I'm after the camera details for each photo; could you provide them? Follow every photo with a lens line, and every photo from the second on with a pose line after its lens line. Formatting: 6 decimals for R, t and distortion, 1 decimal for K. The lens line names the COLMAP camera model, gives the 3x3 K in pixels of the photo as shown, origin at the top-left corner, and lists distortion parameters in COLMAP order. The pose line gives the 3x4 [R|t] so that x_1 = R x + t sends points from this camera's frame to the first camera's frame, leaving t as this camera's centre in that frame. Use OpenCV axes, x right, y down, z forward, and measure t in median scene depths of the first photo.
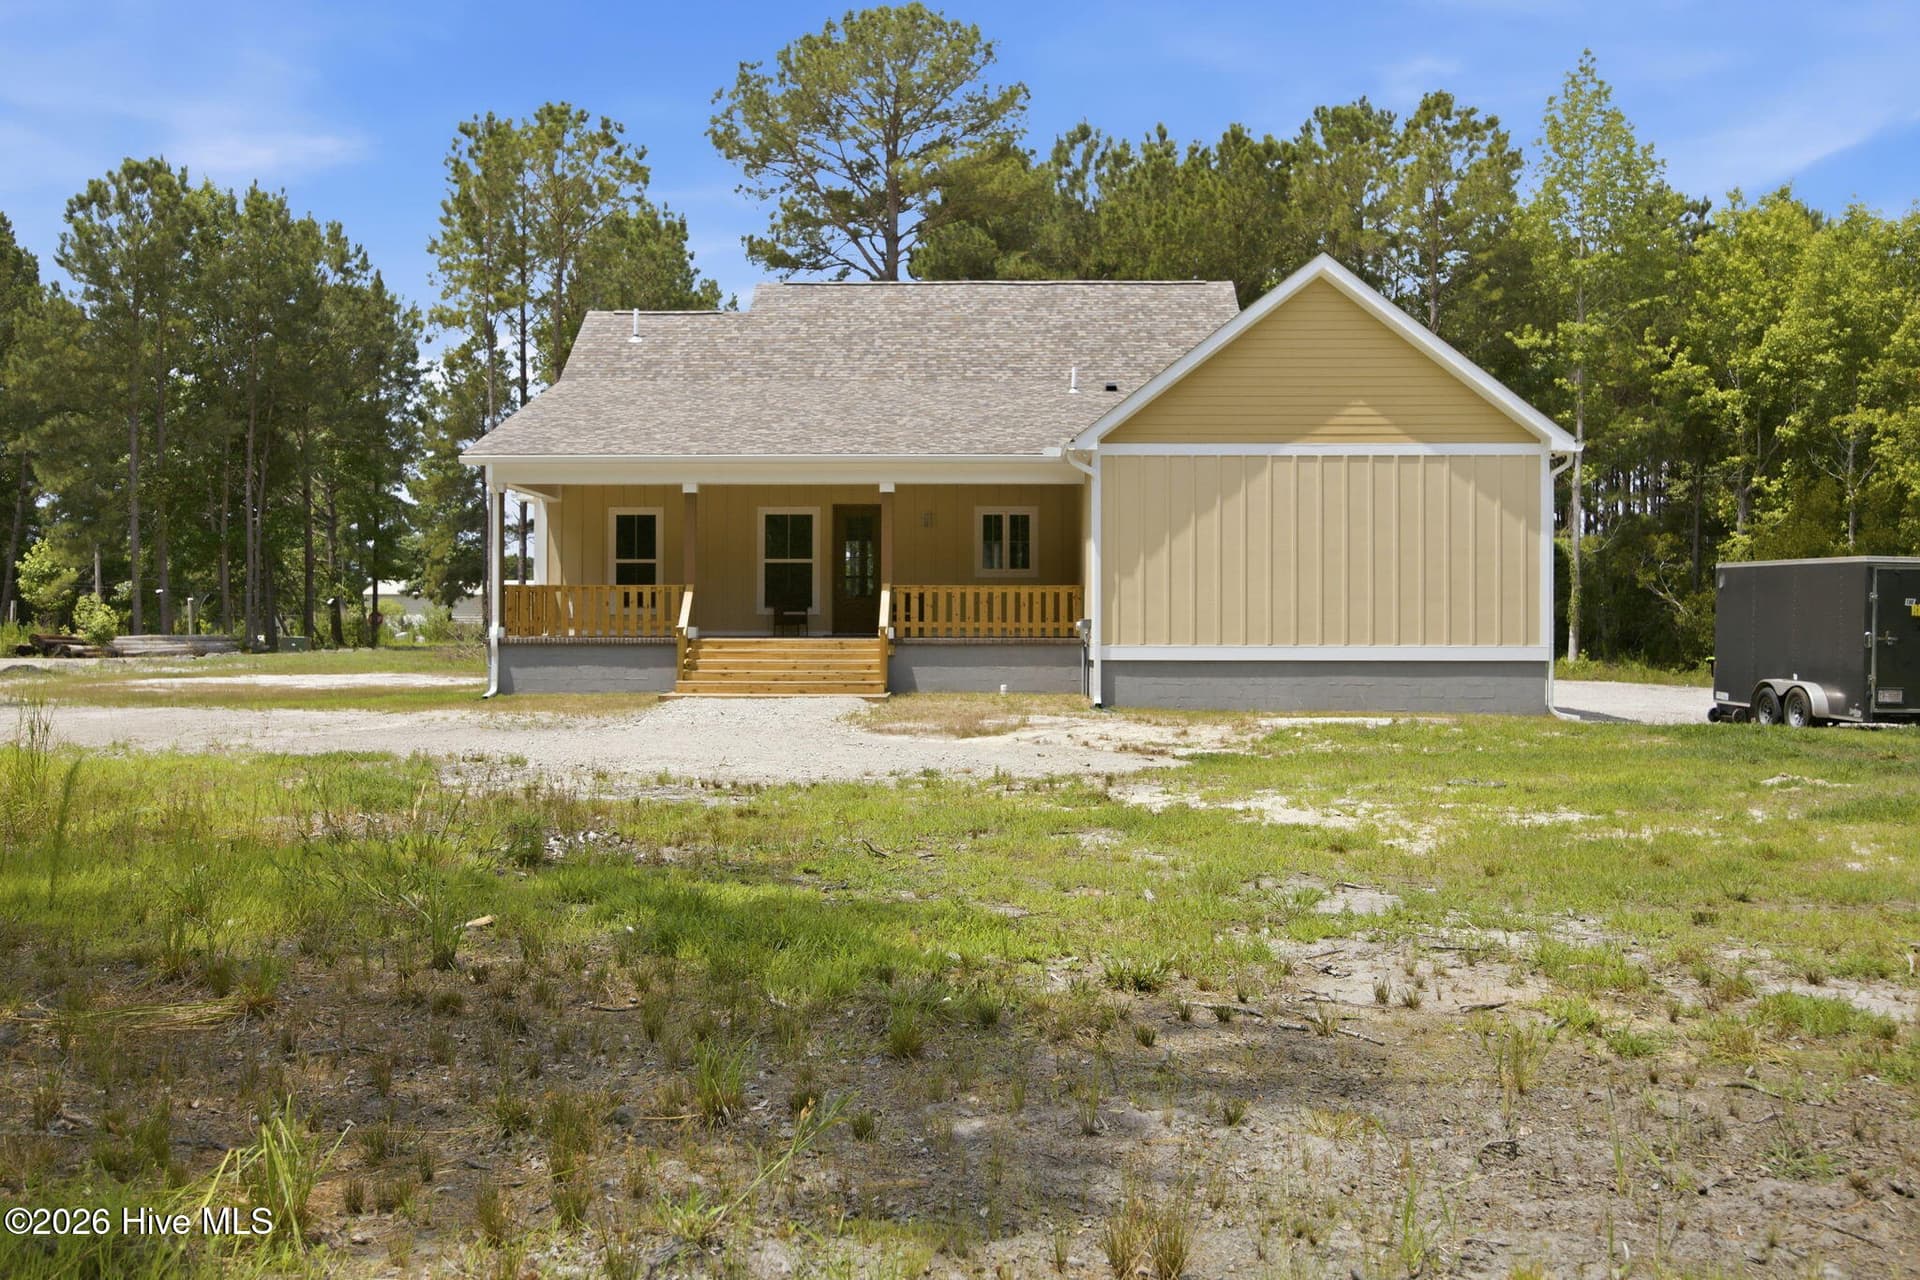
lens RADIAL K [[1690.0, 0, 951.9], [0, 1690.0, 631.9], [0, 0, 1]] dist [-0.007478, 0.005595]
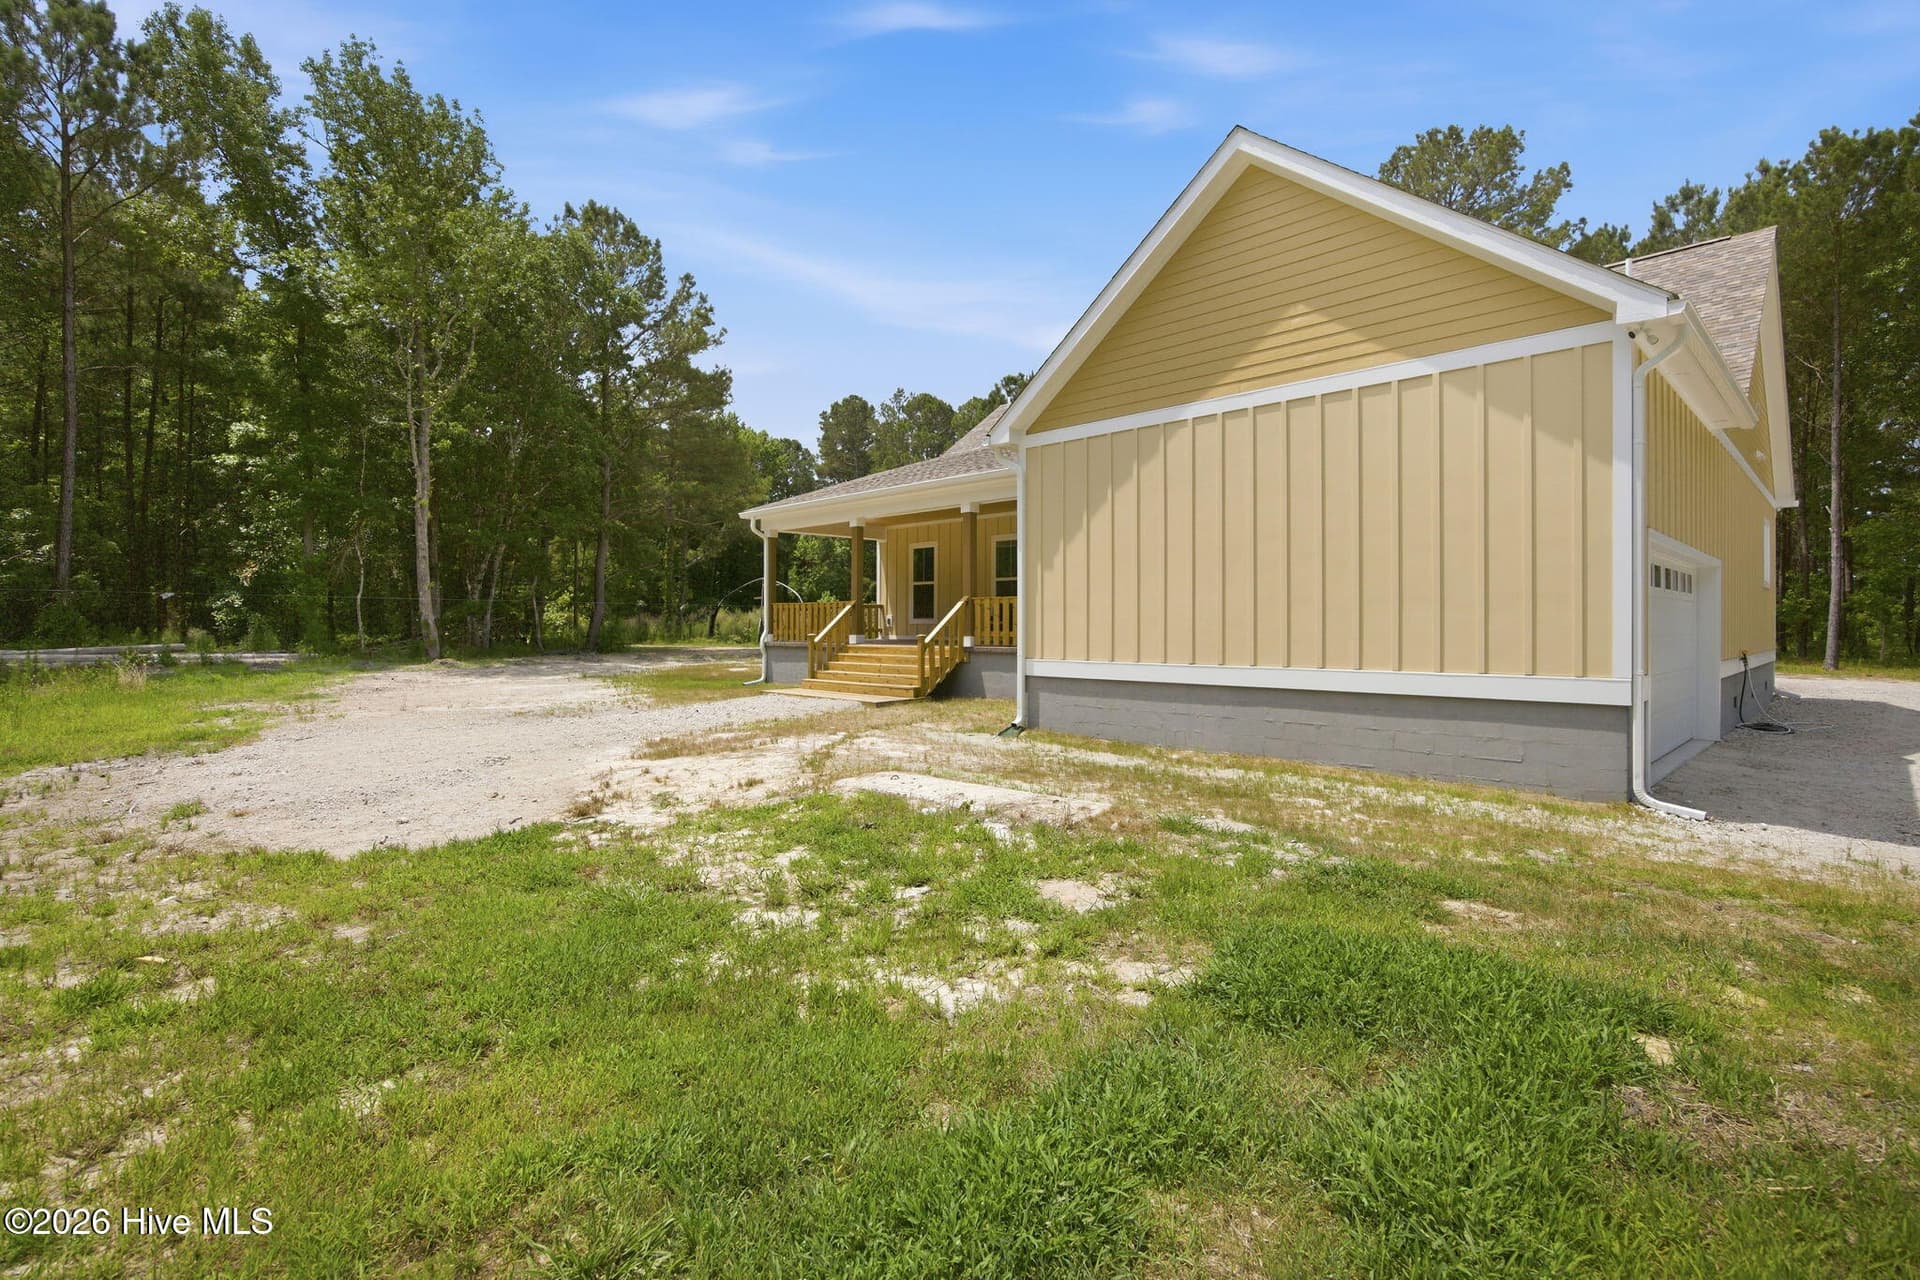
lens RADIAL K [[900.2, 0, 969.0], [0, 900.2, 625.1], [0, 0, 1]] dist [-0.006145, 0.001724]
pose [[0.721753, -0.001994, -0.692148, 0.358756], [-0.001136, 0.999991, -0.004067, -0.007184], [0.692150, 0.003722, 0.721744, 0.569247]]
